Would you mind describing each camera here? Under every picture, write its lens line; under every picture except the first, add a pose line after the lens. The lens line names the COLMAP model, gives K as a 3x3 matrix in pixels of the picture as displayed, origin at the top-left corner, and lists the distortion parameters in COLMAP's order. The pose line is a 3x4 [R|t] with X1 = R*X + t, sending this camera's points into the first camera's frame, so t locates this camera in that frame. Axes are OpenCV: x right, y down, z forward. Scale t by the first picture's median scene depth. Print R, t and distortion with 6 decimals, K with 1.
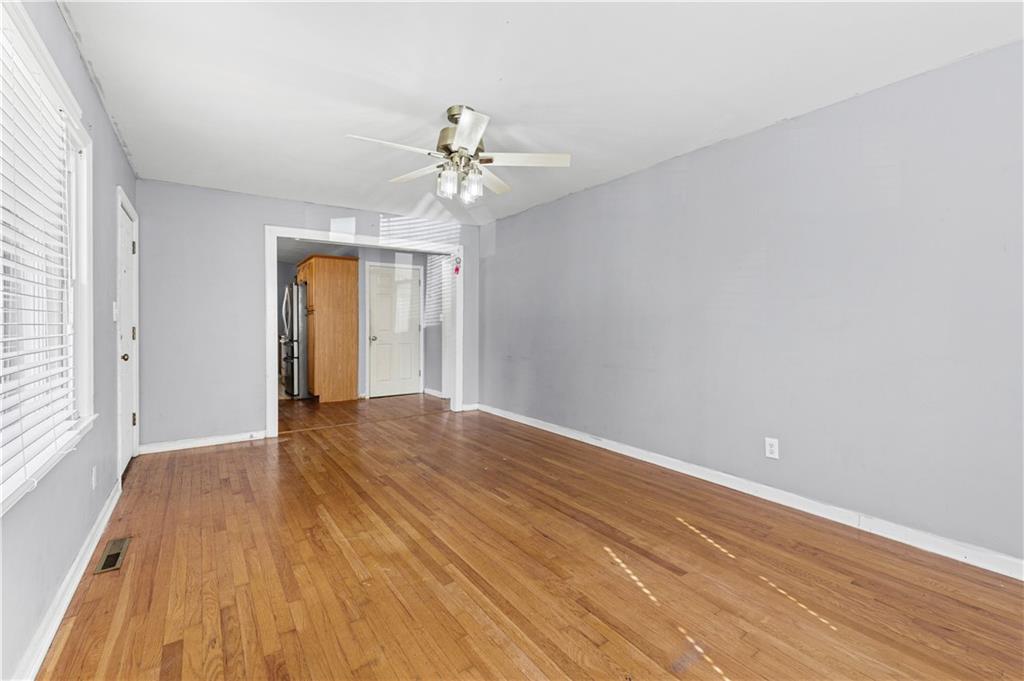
lens RADIAL K [[443.6, 0, 517.7], [0, 443.6, 331.7], [0, 0, 1]] dist [-0.001685, -0.000558]
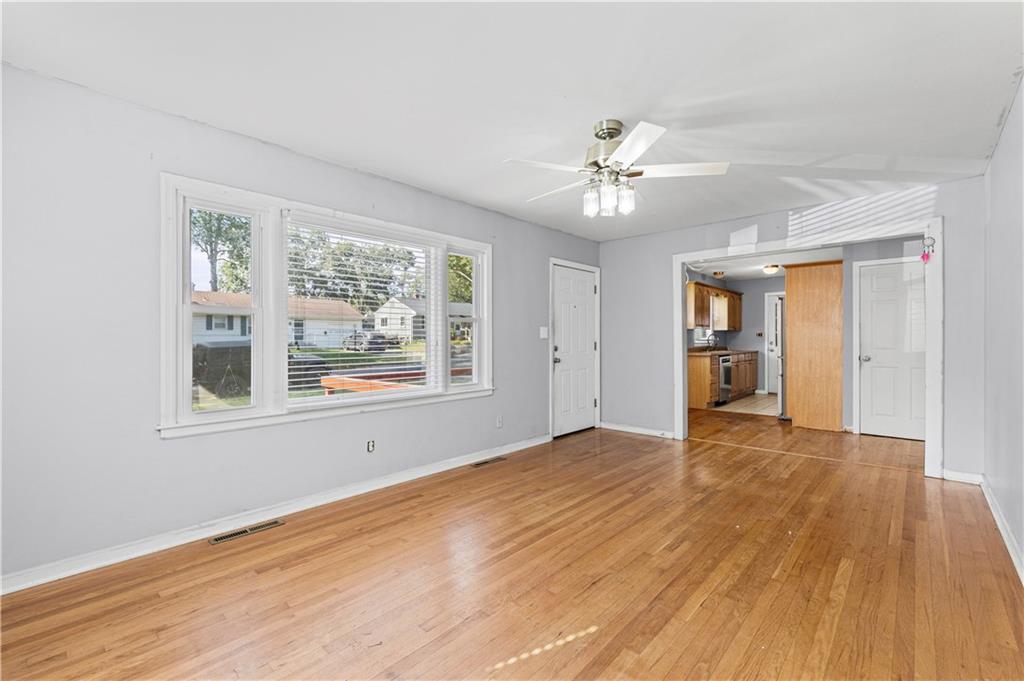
lens RADIAL K [[443.6, 0, 512.7], [0, 443.6, 339.4], [0, 0, 1]] dist [-0.001685, -0.000558]
pose [[0.205534, 0.001837, -0.978648, 0.716741], [-0.018071, 0.999835, -0.001918, -0.013281], [0.978483, 0.018079, 0.205533, 0.528130]]
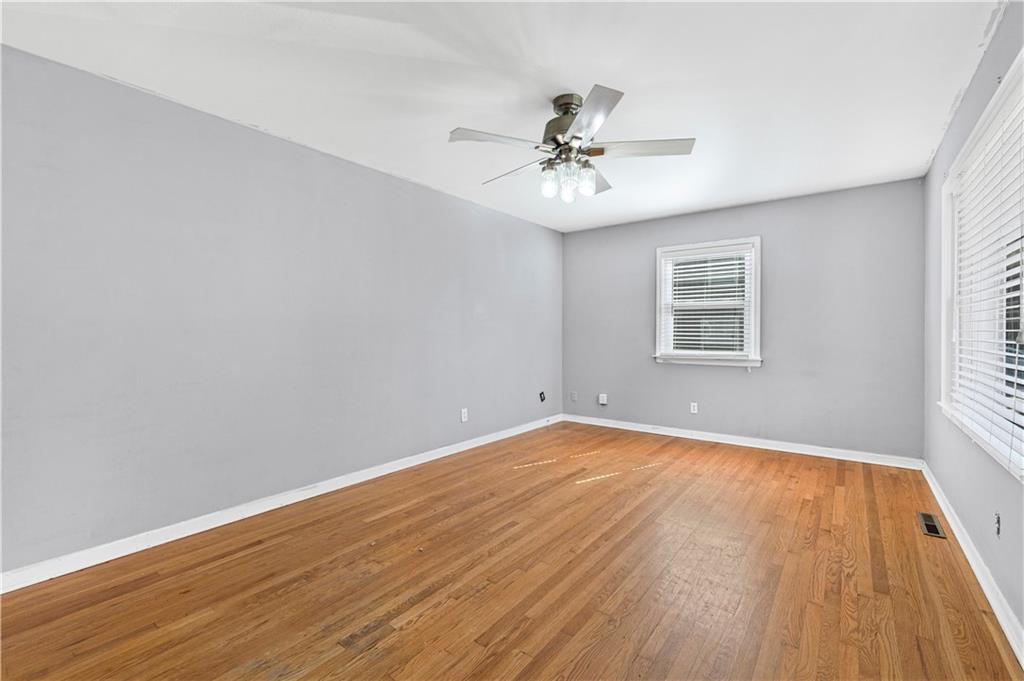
lens RADIAL K [[443.6, 0, 516.8], [0, 443.6, 331.2], [0, 0, 1]] dist [-0.001685, -0.000558]
pose [[-0.300241, 0.000516, 0.953863, -0.884437], [0.020678, 0.999768, 0.005968, -0.024326], [-0.953639, 0.021516, -0.300182, 1.244724]]
